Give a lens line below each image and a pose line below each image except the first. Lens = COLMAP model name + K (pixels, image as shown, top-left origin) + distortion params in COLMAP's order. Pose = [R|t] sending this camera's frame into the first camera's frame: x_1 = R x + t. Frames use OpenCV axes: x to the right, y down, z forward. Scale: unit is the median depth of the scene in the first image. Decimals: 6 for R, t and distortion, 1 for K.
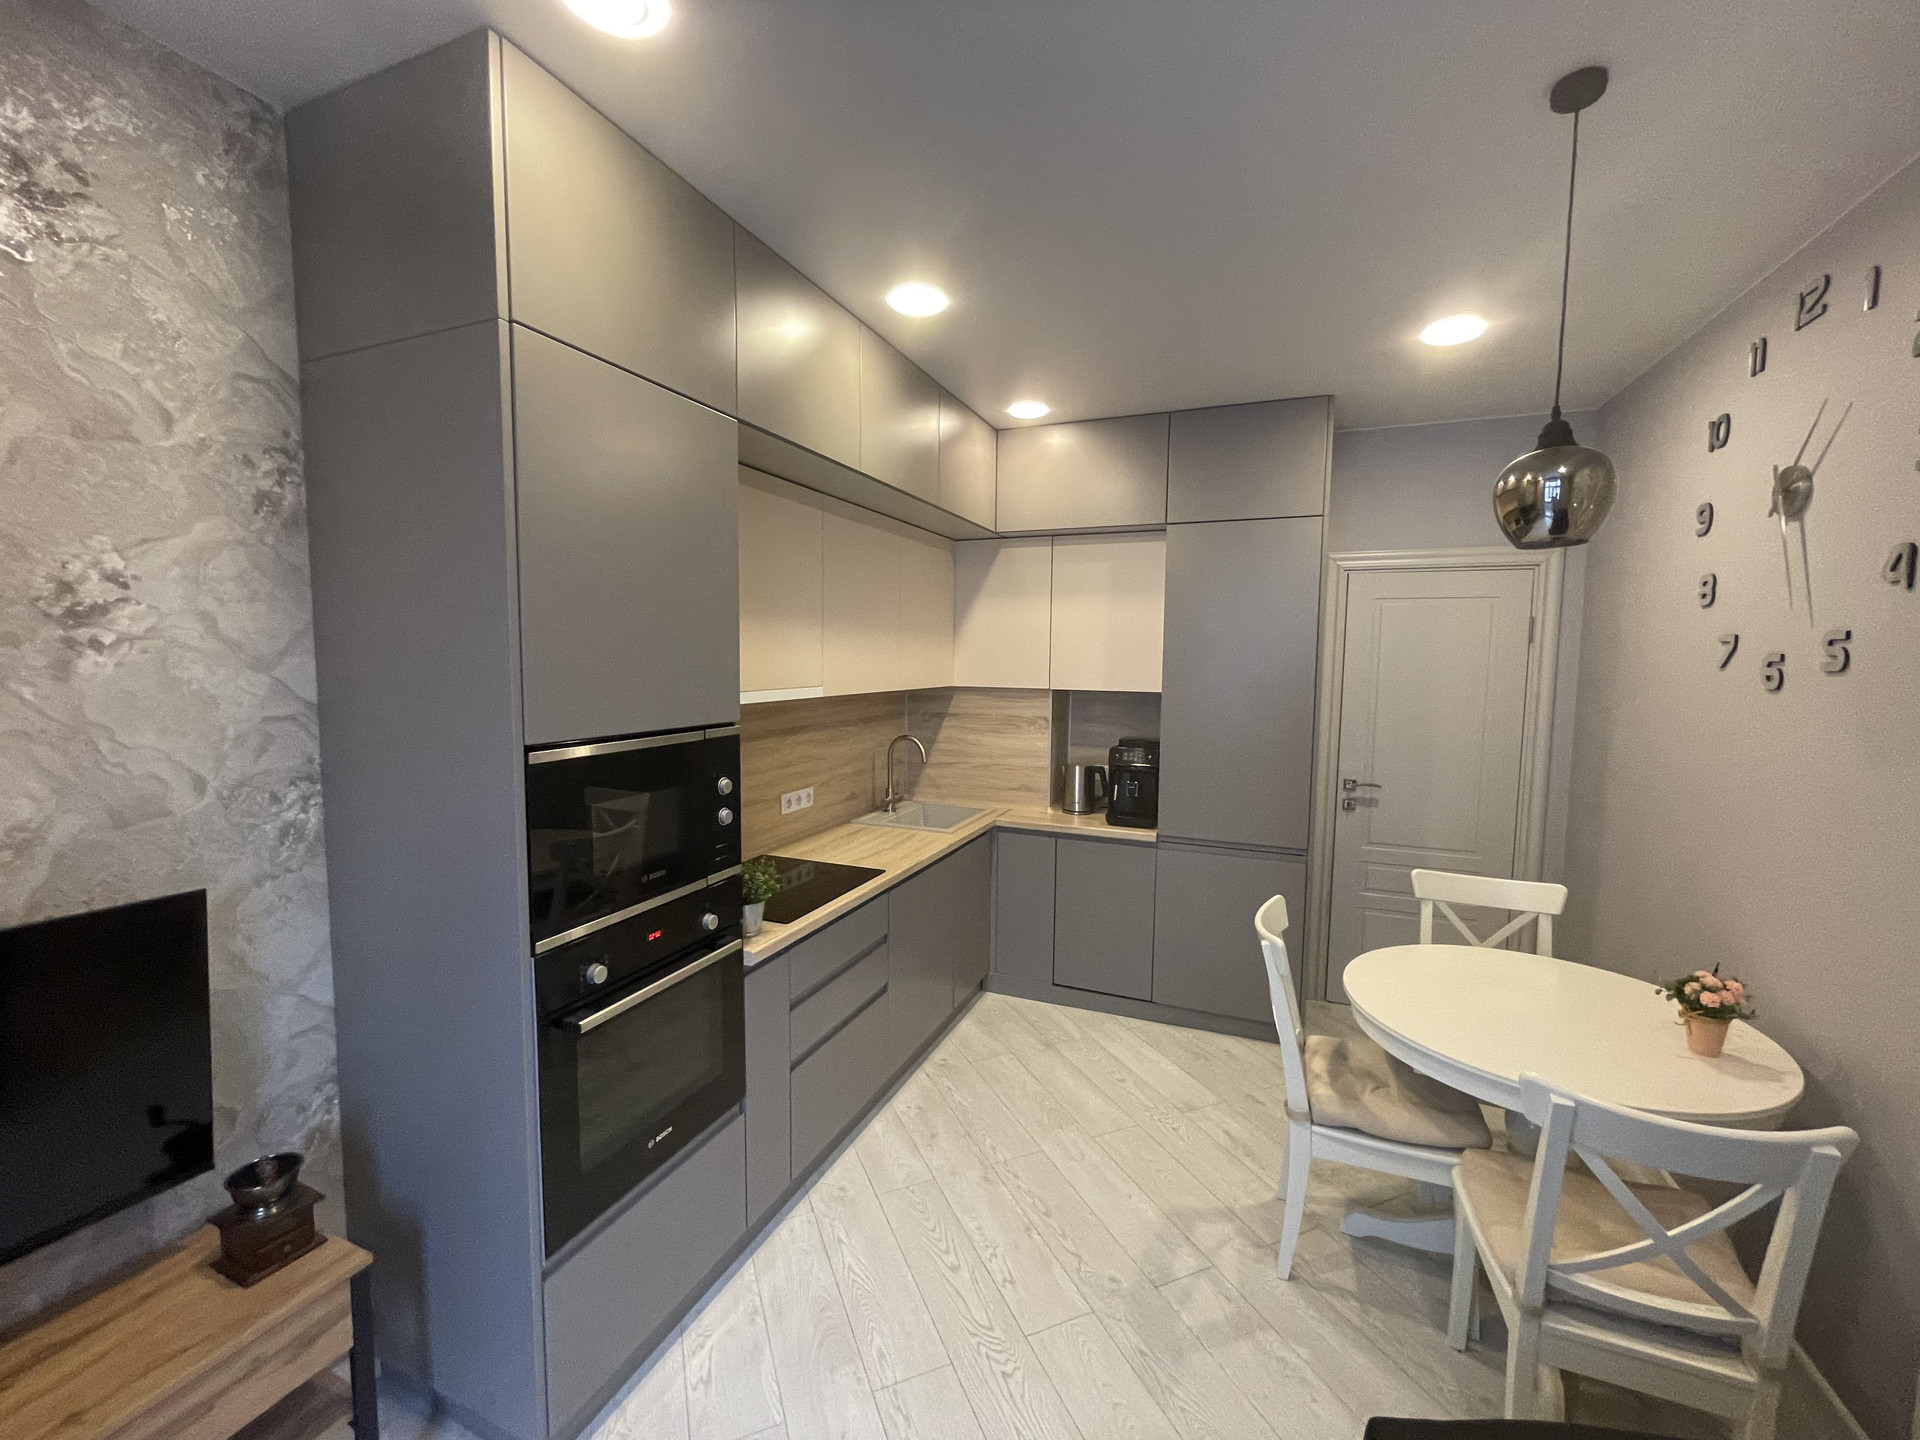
lens RADIAL K [[773.9, 0, 956.1], [0, 773.9, 722.9], [0, 0, 1]] dist [-0.003338, 0.000401]
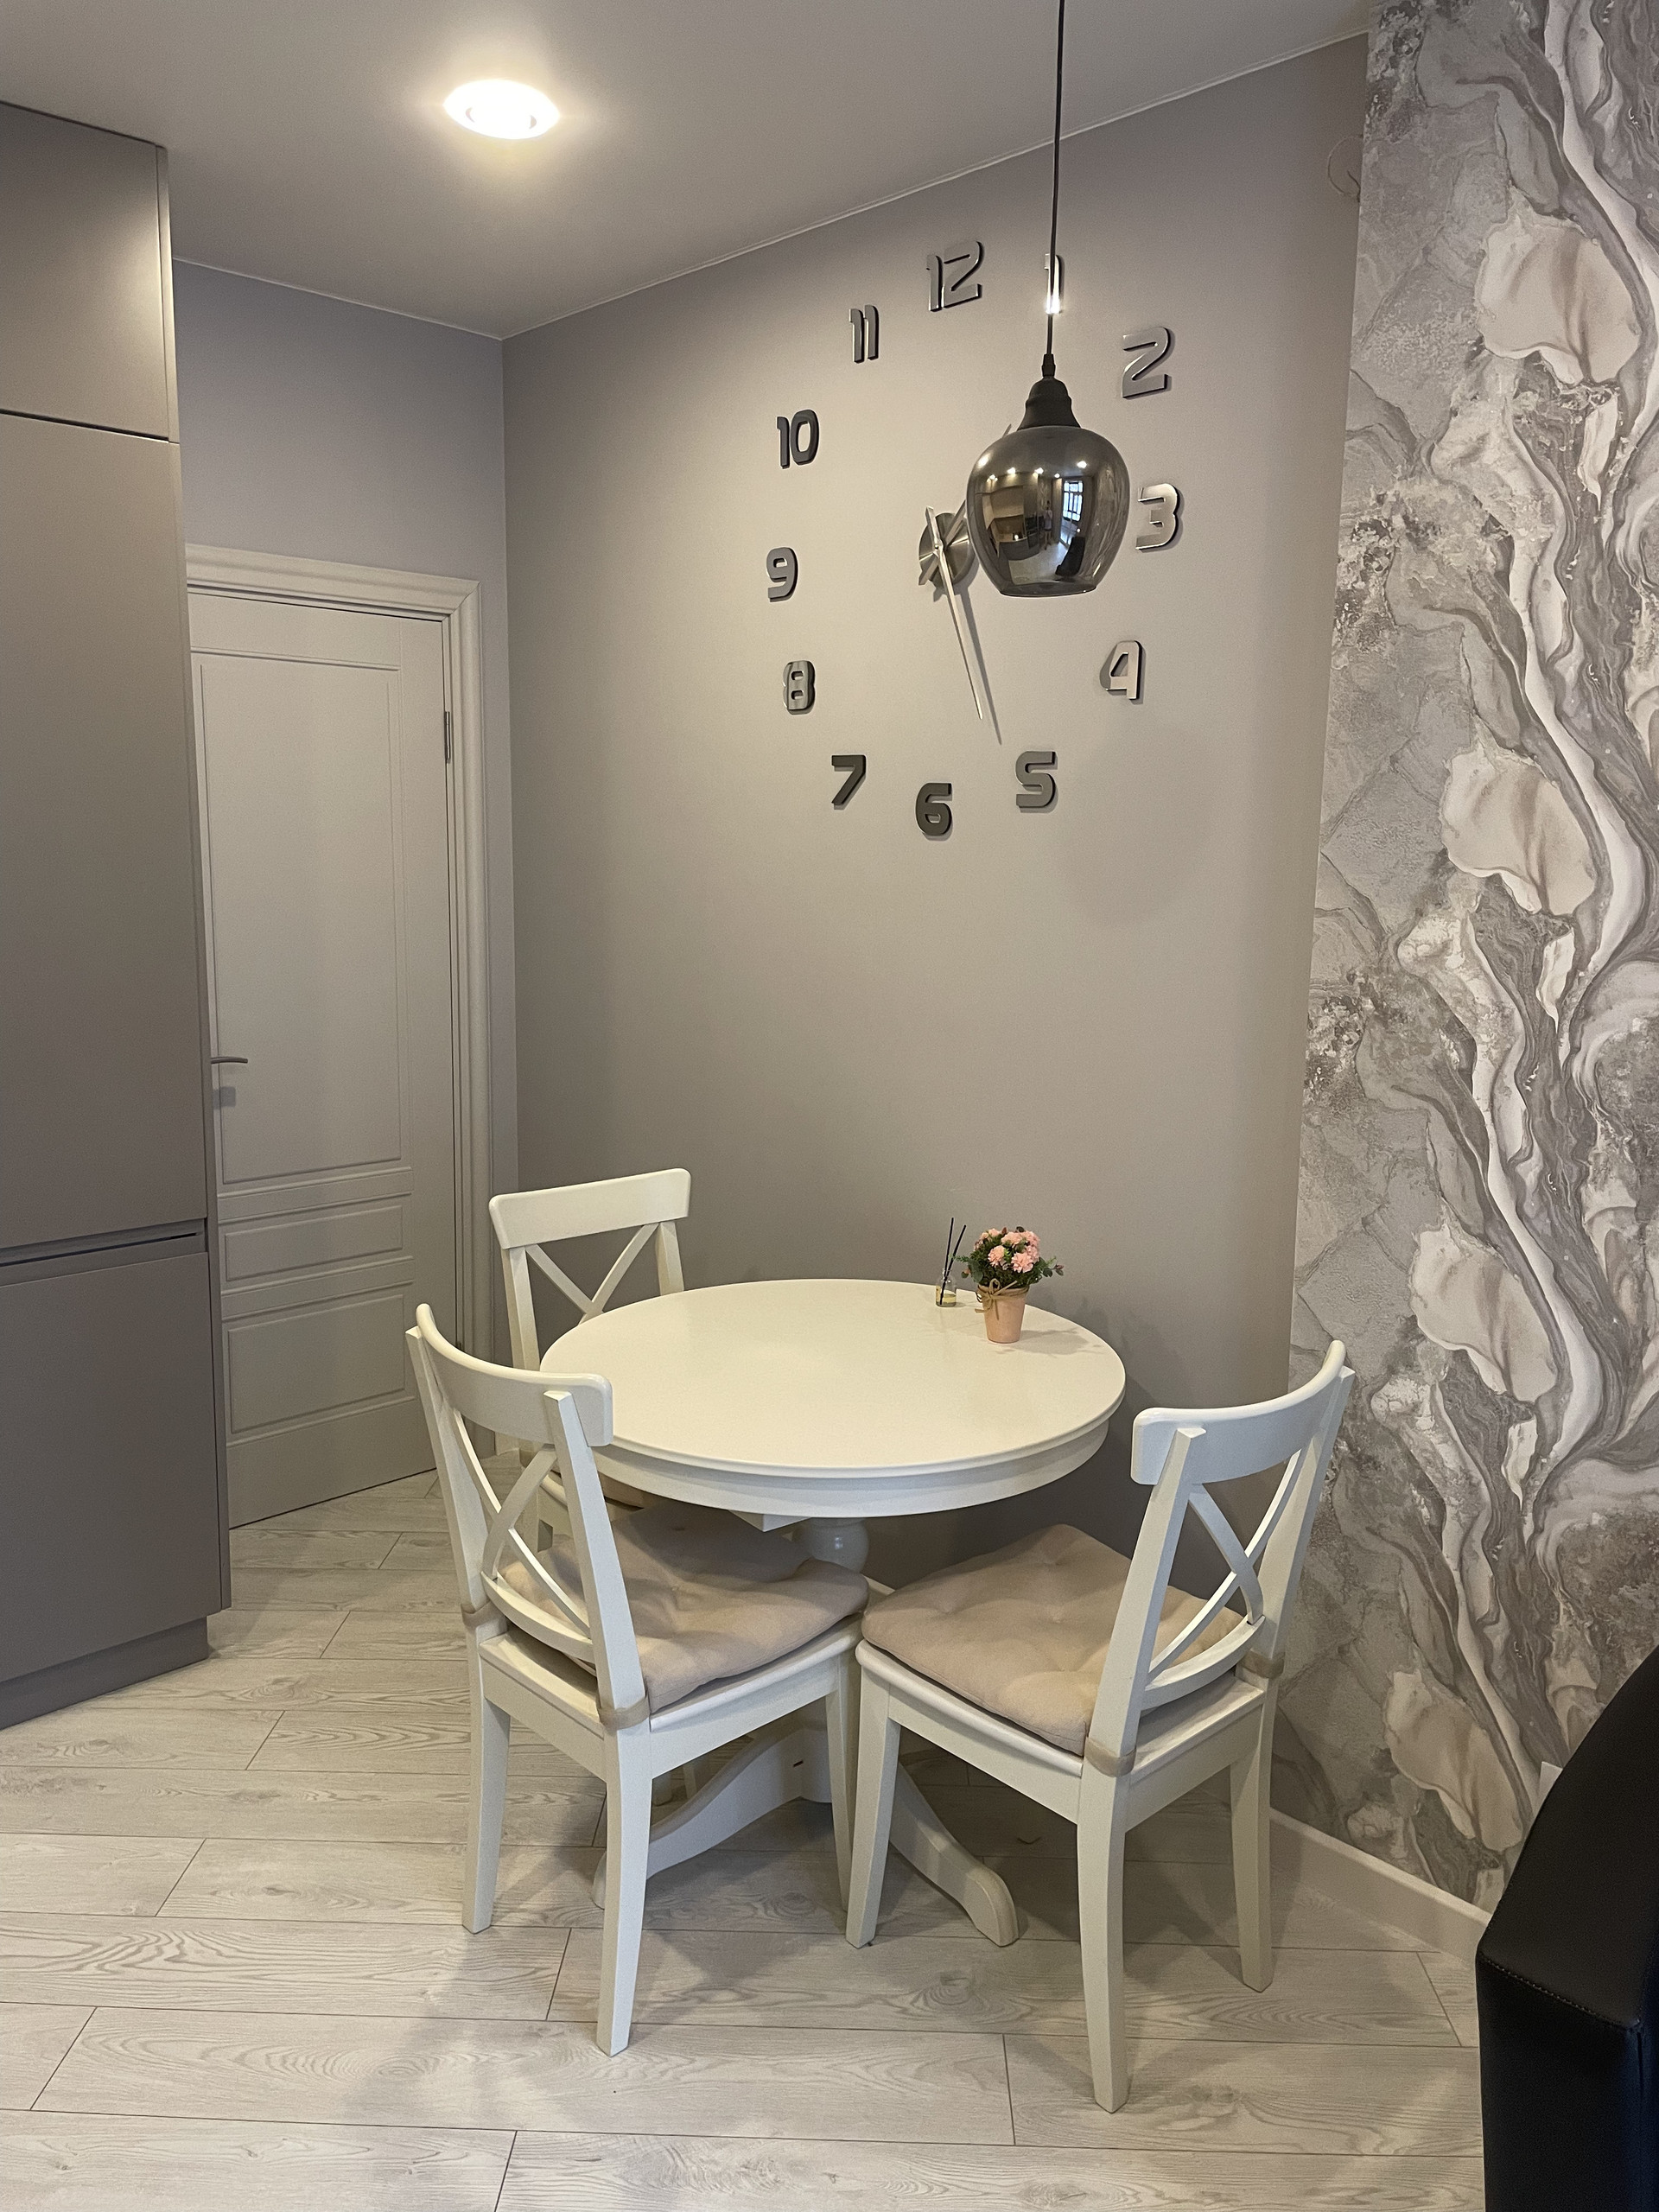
lens RADIAL K [[1675.2, 0, 827.2], [0, 1675.2, 1093.1], [0, 0, 1]] dist [0.050047, -0.025582]
pose [[0.409450, -0.148336, 0.900193, -0.406607], [0.068601, 0.988906, 0.131752, -0.015751], [-0.909750, 0.007808, 0.415084, 0.428353]]
